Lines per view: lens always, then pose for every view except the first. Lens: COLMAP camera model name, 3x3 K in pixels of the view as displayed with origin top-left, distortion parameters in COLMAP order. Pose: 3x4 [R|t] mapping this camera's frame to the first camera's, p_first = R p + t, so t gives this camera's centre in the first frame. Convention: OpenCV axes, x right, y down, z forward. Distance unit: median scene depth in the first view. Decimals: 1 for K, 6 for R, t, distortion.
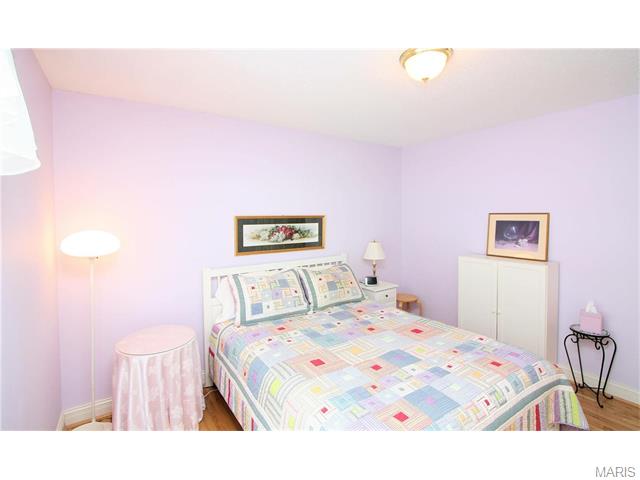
lens RADIAL K [[305.0, 0, 315.9], [0, 305.0, 216.8], [0, 0, 1]] dist [-0.009572, 0.000318]
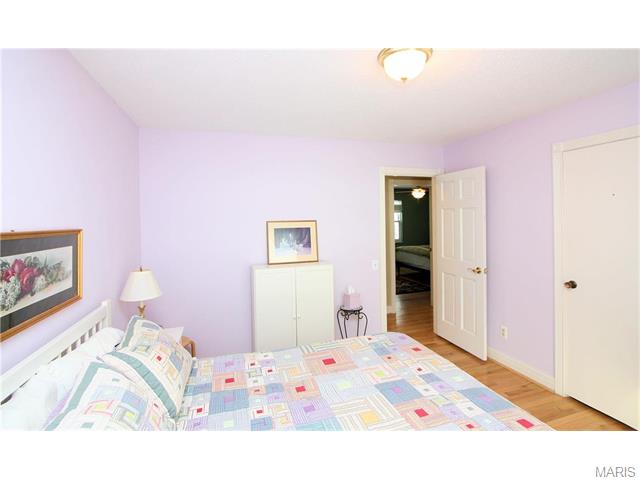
lens RADIAL K [[313.8, 0, 334.1], [0, 313.8, 223.0], [0, 0, 1]] dist [-0.010218, 0.000068]
pose [[0.270731, -0.011809, 0.962583, -0.406512], [0.025523, 0.999661, 0.005086, -0.006856], [-0.962317, 0.023191, 0.270940, 0.621686]]
